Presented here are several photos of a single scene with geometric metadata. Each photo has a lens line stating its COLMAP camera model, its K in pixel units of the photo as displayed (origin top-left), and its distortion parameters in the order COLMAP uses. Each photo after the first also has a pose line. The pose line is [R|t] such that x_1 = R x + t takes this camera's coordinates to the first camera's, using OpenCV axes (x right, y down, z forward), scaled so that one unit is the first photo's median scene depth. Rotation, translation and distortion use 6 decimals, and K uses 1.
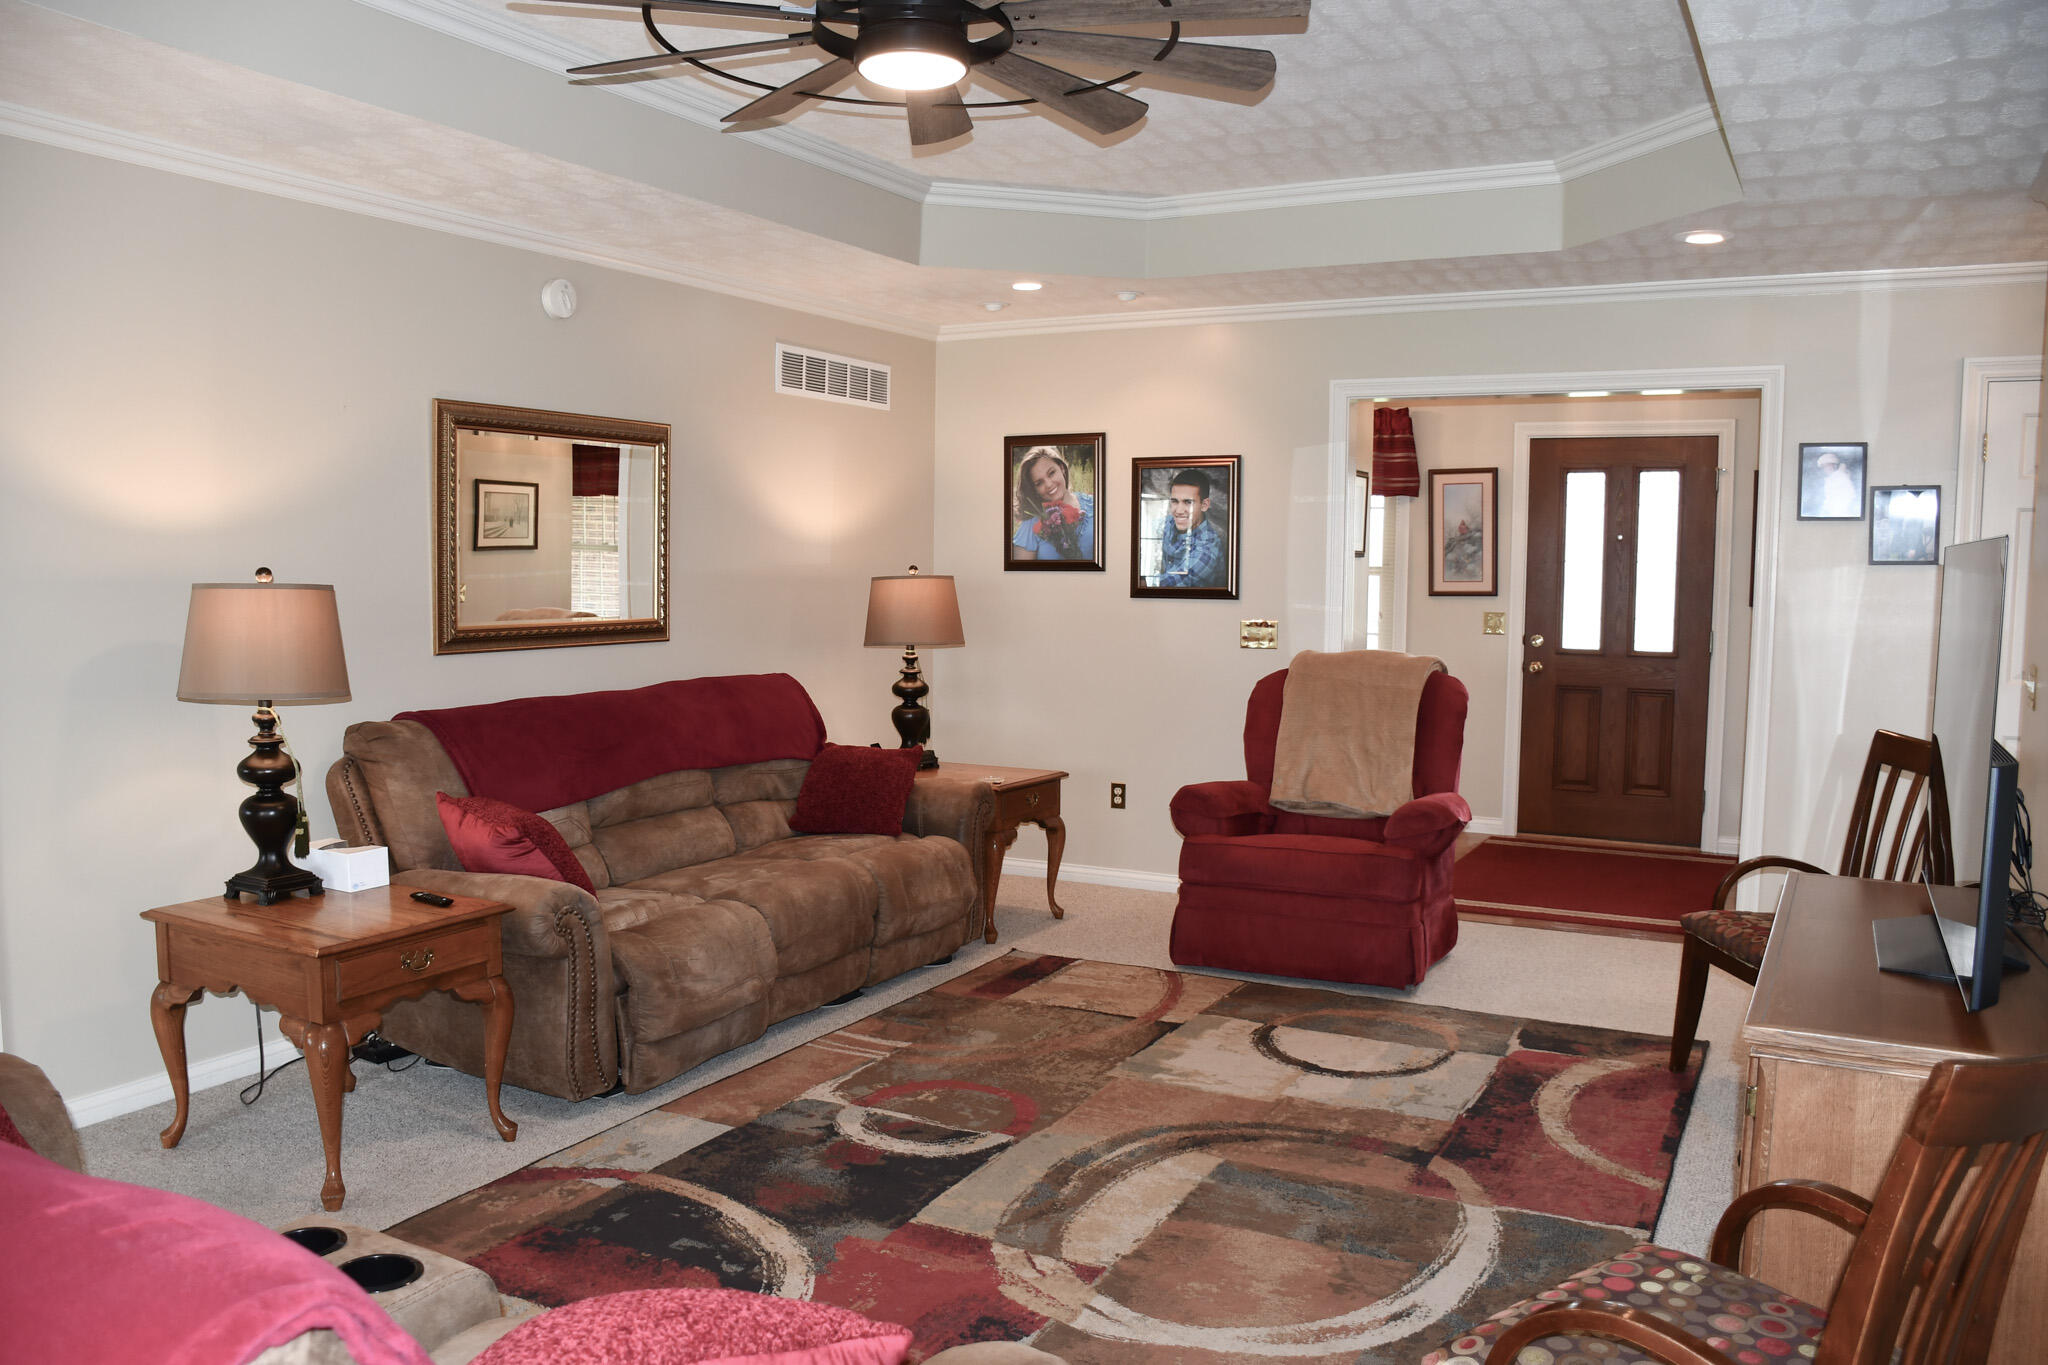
lens RADIAL K [[1594.6, 0, 1003.9], [0, 1594.6, 696.3], [0, 0, 1]] dist [-0.144613, 0.091199]
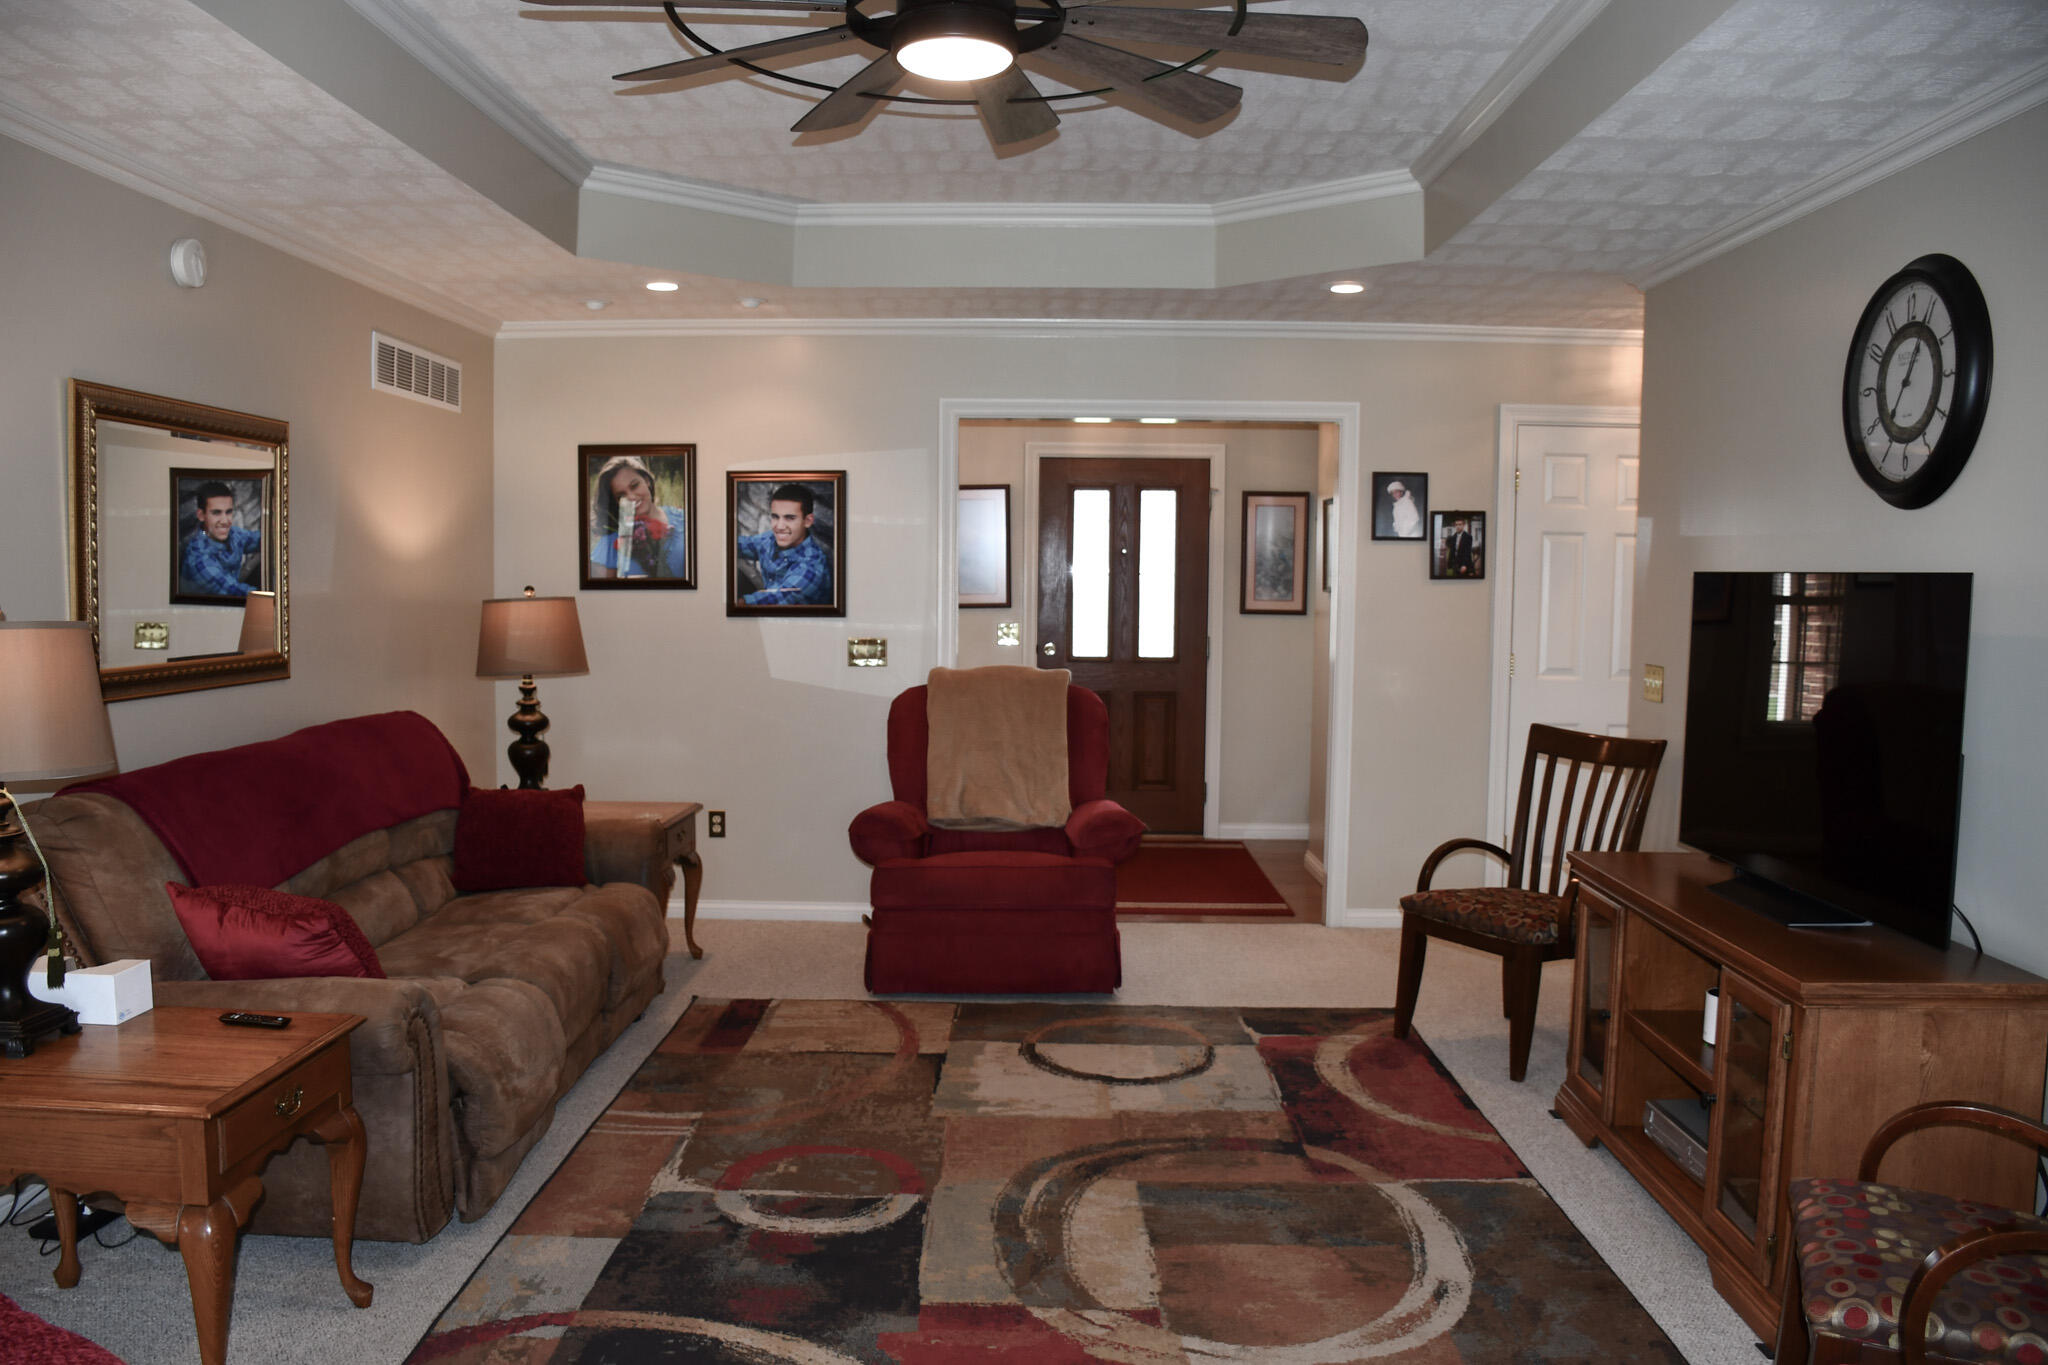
lens RADIAL K [[1594.6, 0, 1009.8], [0, 1594.6, 690.5], [0, 0, 1]] dist [-0.144613, 0.091199]
pose [[0.890324, -0.034061, 0.454052, -0.289143], [0.037851, 0.999283, 0.000742, -0.017026], [-0.453752, 0.016526, 0.890975, 0.105153]]
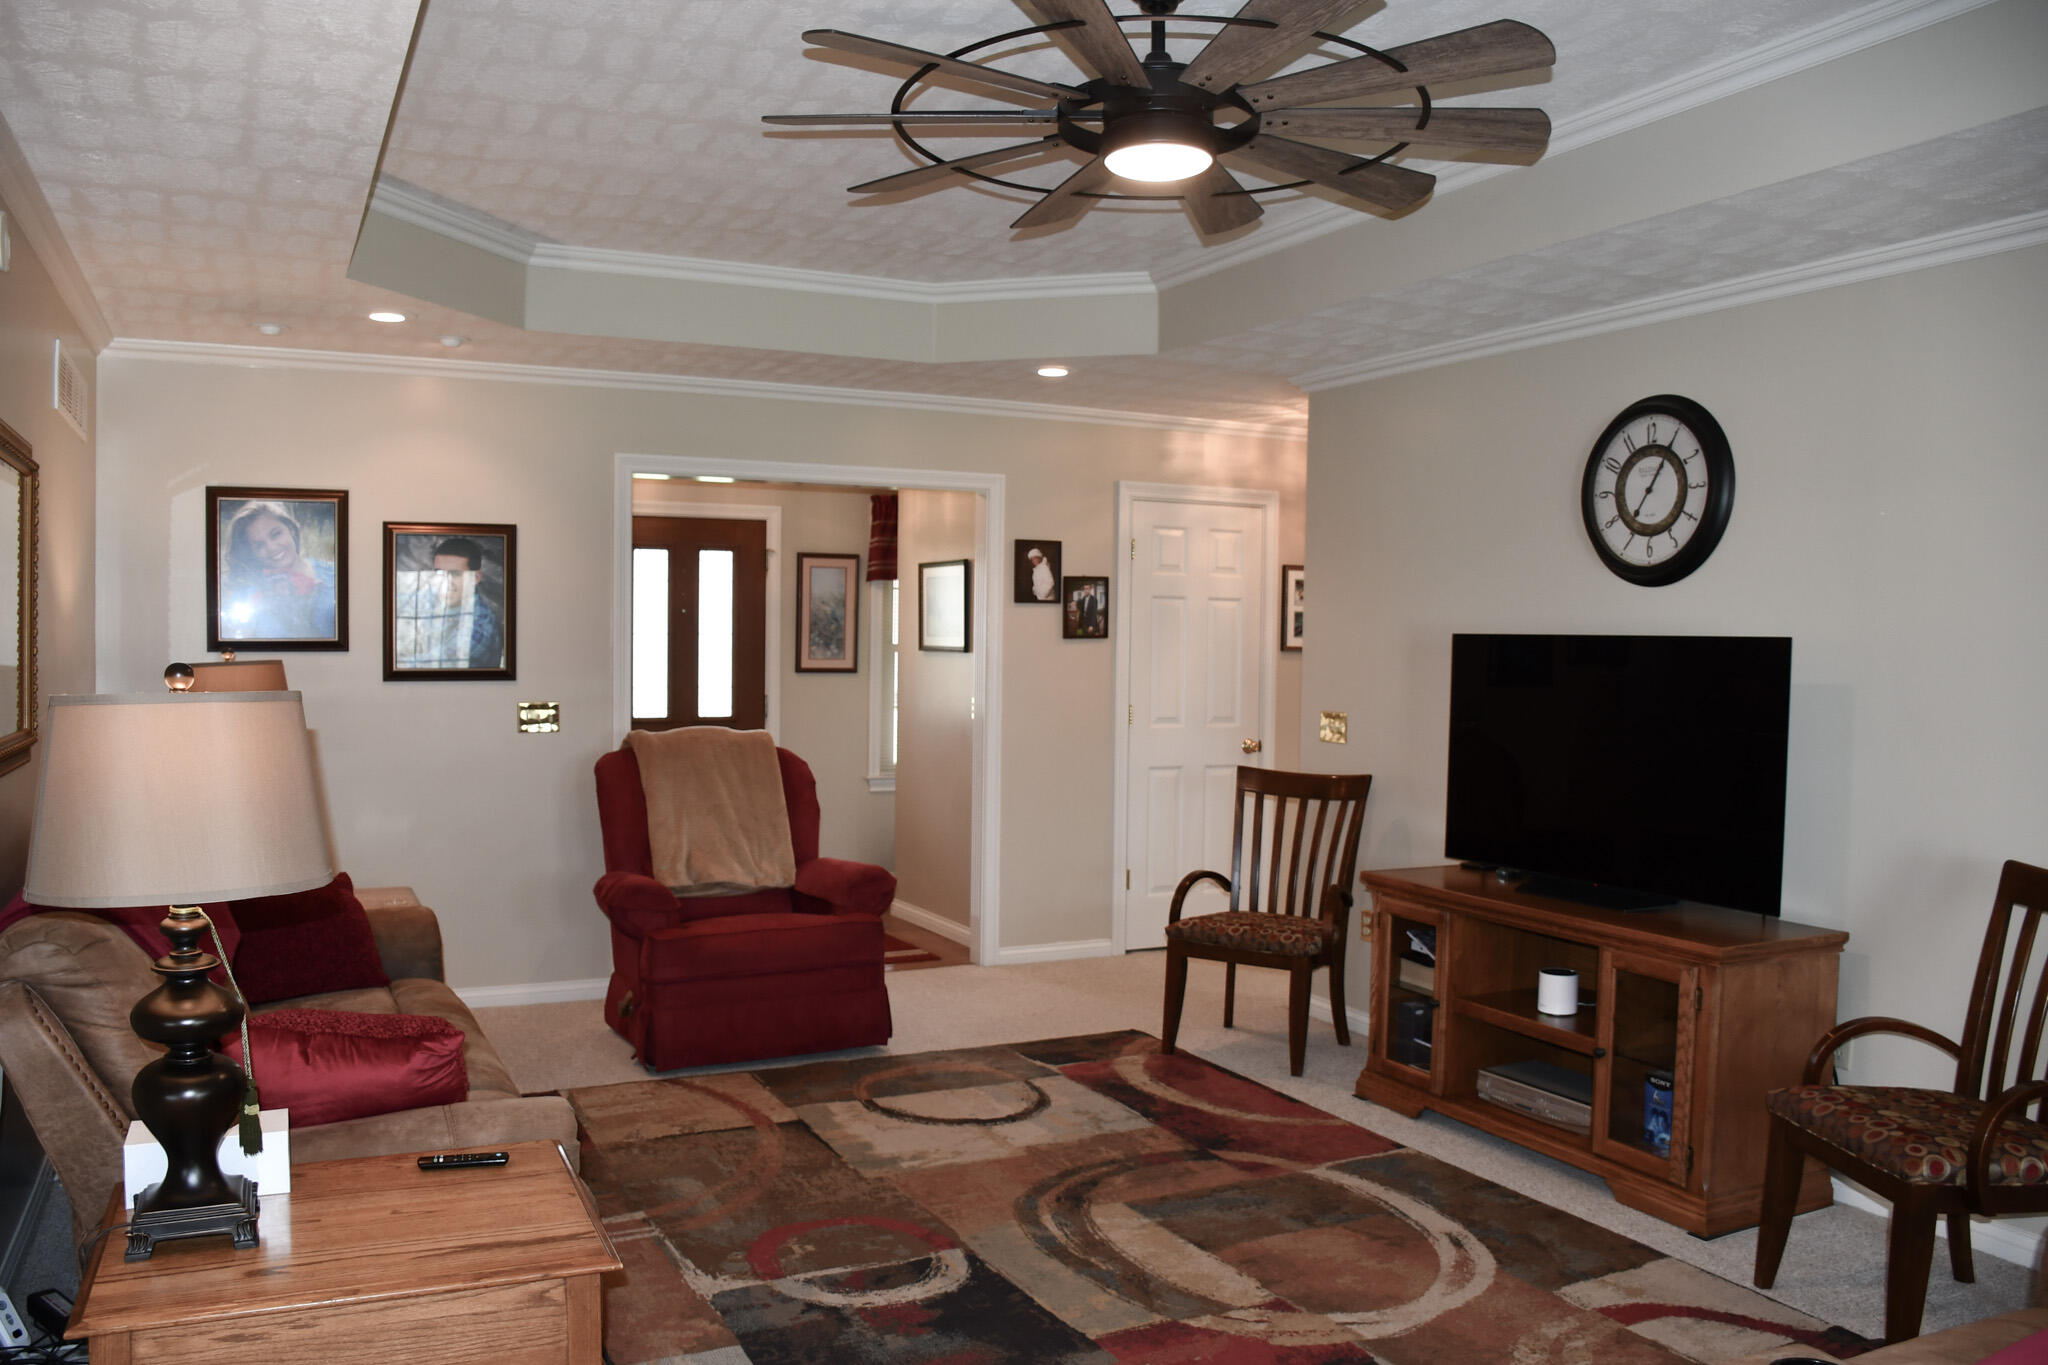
lens RADIAL K [[1594.6, 0, 1010.4], [0, 1594.6, 673.8], [0, 0, 1]] dist [-0.144613, 0.091199]
pose [[0.581493, -0.022119, 0.813251, -0.591303], [0.064144, 0.997765, -0.018727, -0.039604], [-0.811019, 0.063055, 0.581612, 0.317534]]
